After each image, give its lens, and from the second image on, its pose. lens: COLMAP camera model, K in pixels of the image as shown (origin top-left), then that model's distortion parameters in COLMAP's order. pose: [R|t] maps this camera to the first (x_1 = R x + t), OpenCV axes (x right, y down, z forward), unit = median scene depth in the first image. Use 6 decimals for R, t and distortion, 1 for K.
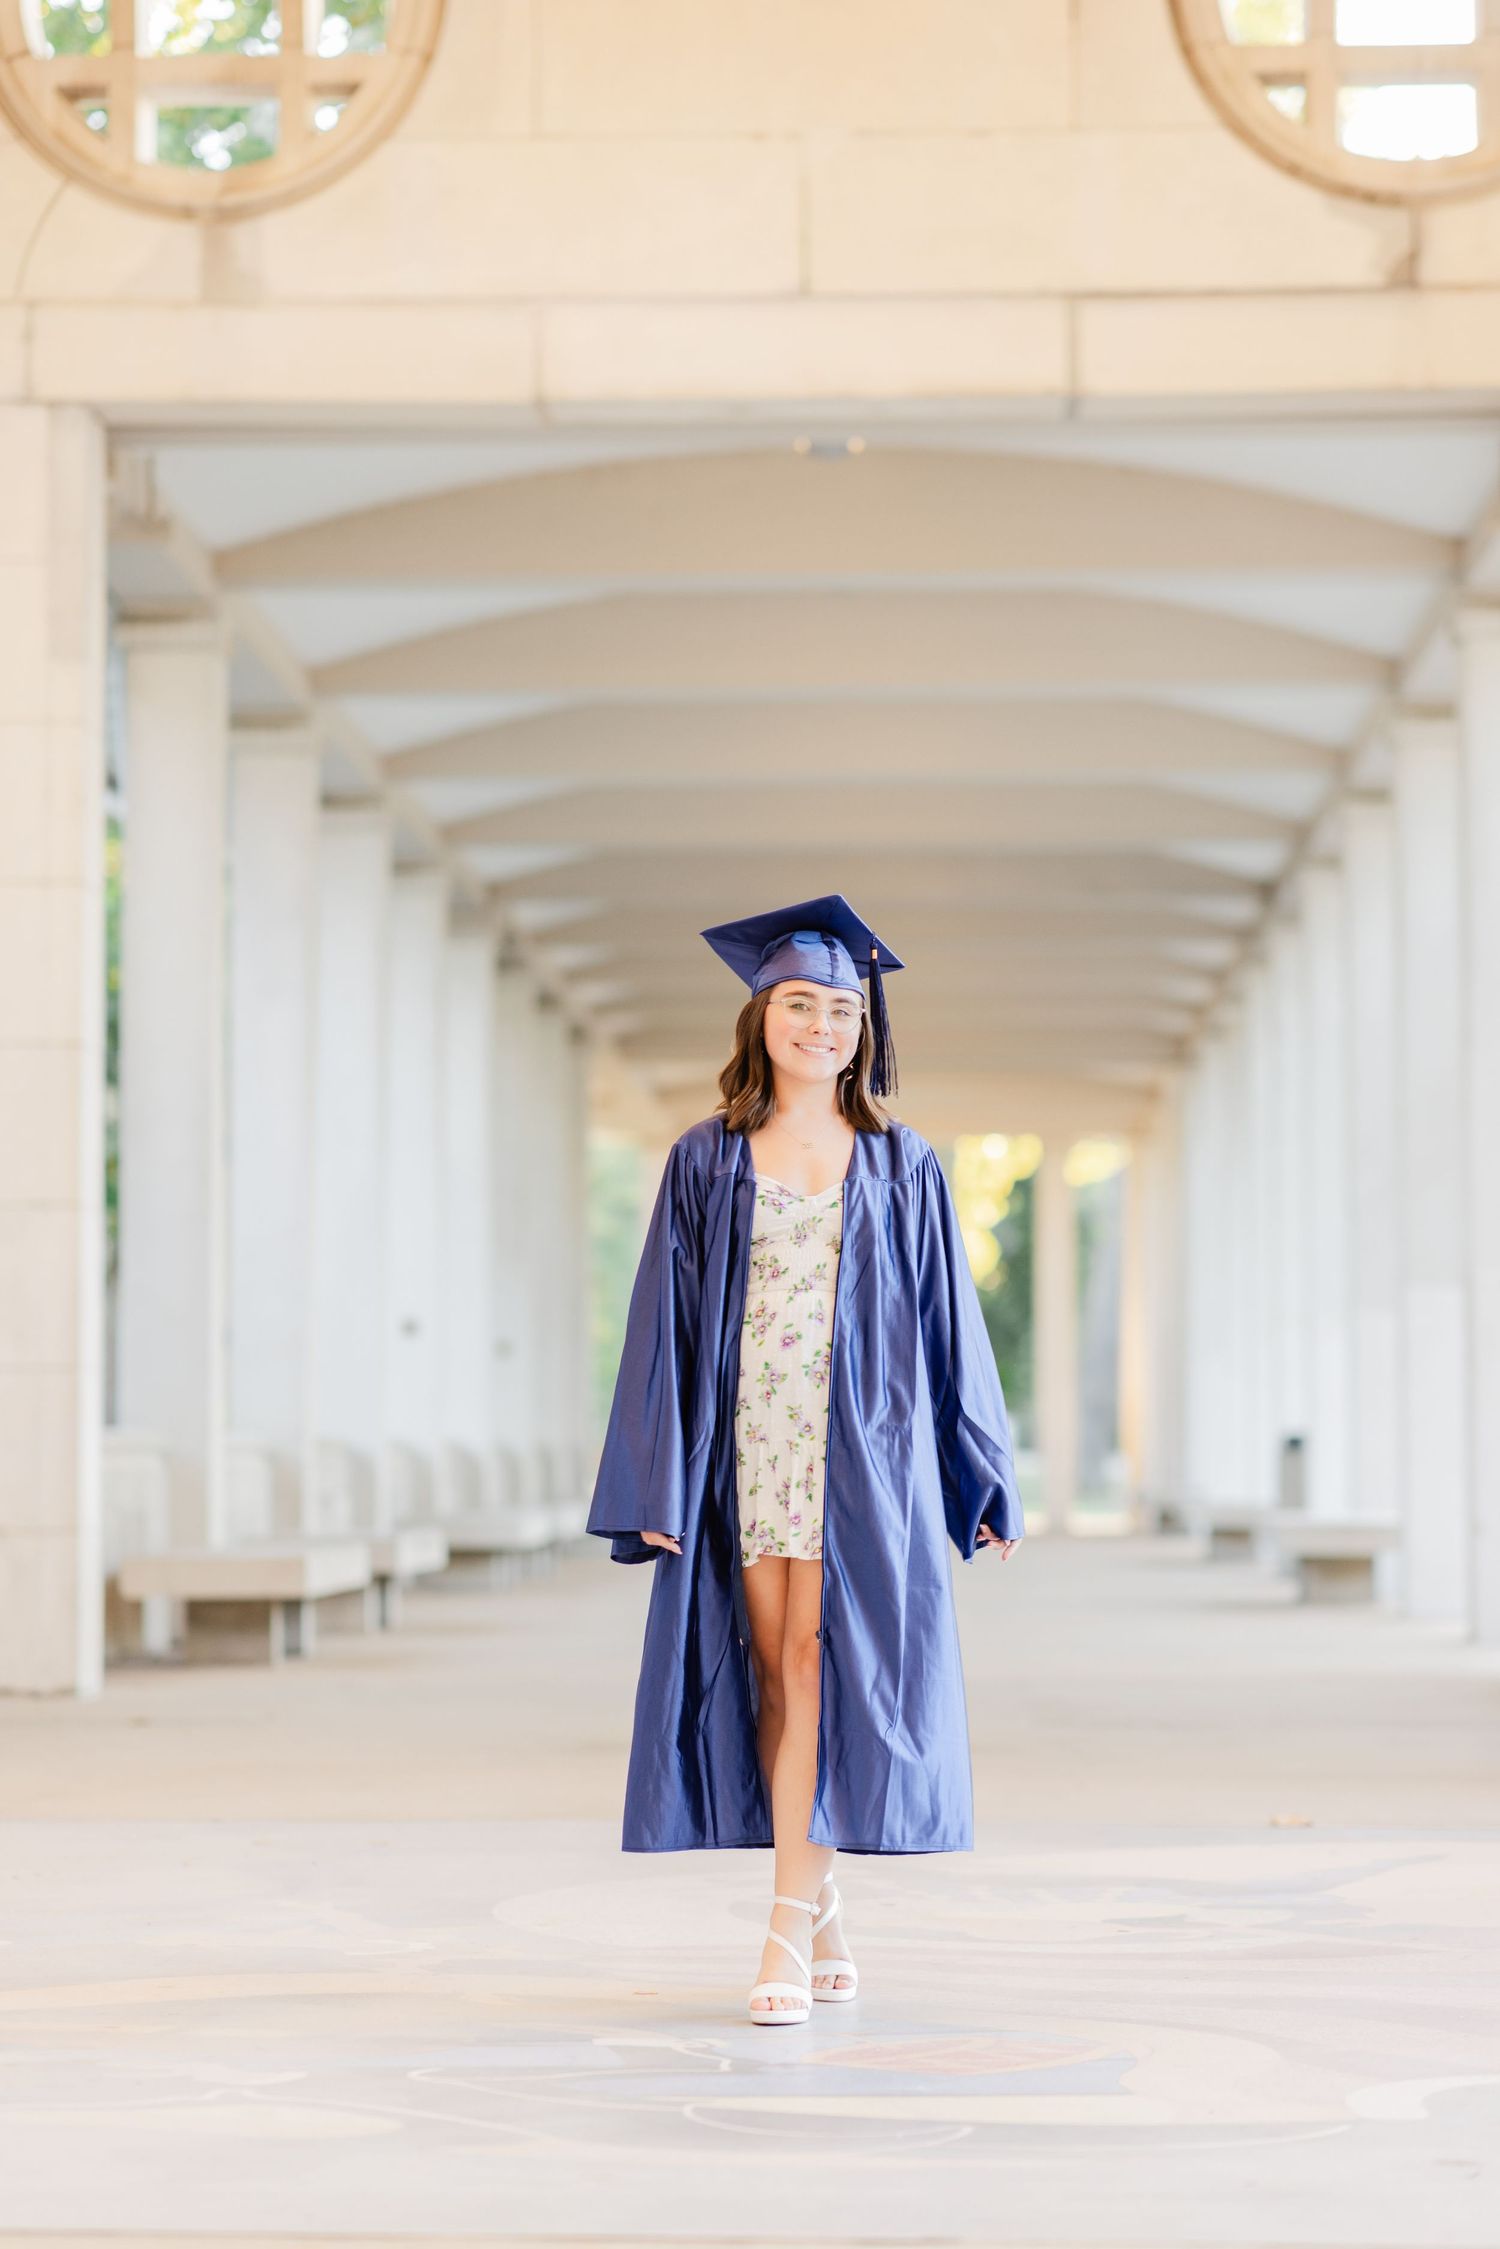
lens RADIAL K [[5668.6, 0, 752.6], [0, 5668.6, 993.4], [0, 0, 1]] dist [0.025886, -0.480924]
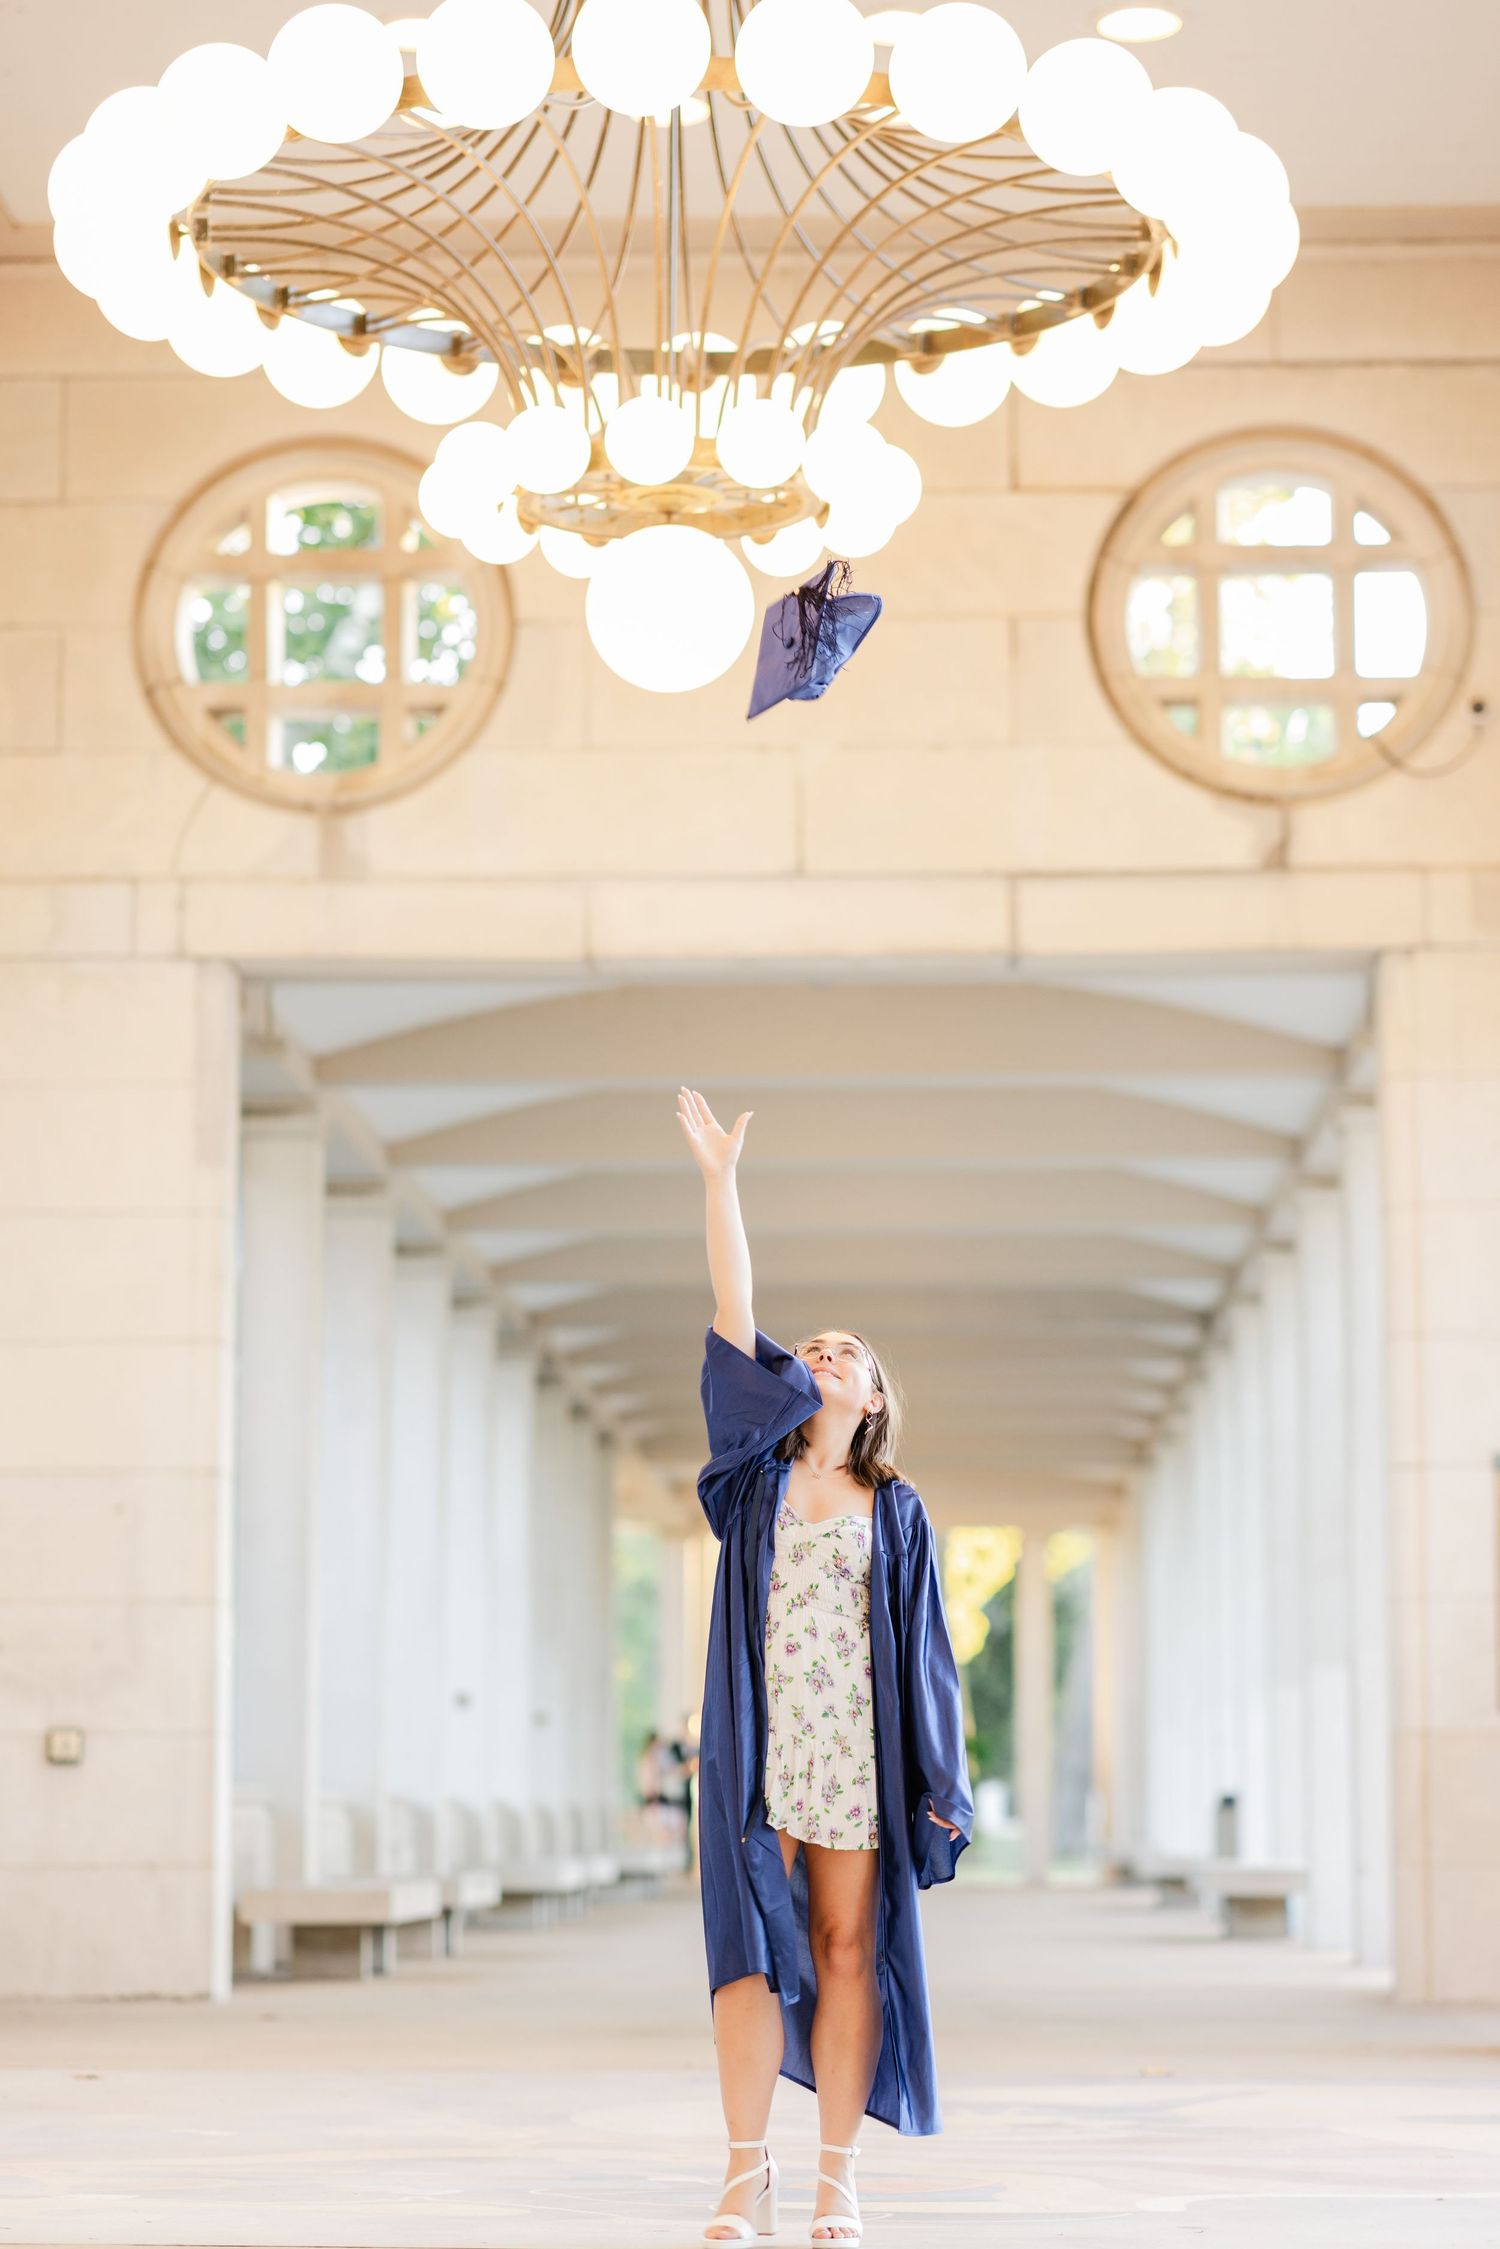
lens RADIAL K [[5668.6, 0, 752.6], [0, 5668.6, 993.4], [0, 0, 1]] dist [0.025886, -0.480924]
pose [[0.999998, 0.000779, -0.001846, 0.000916], [-0.000897, 0.997886, -0.064975, -0.012644], [0.001792, 0.064977, 0.997885, -0.210054]]
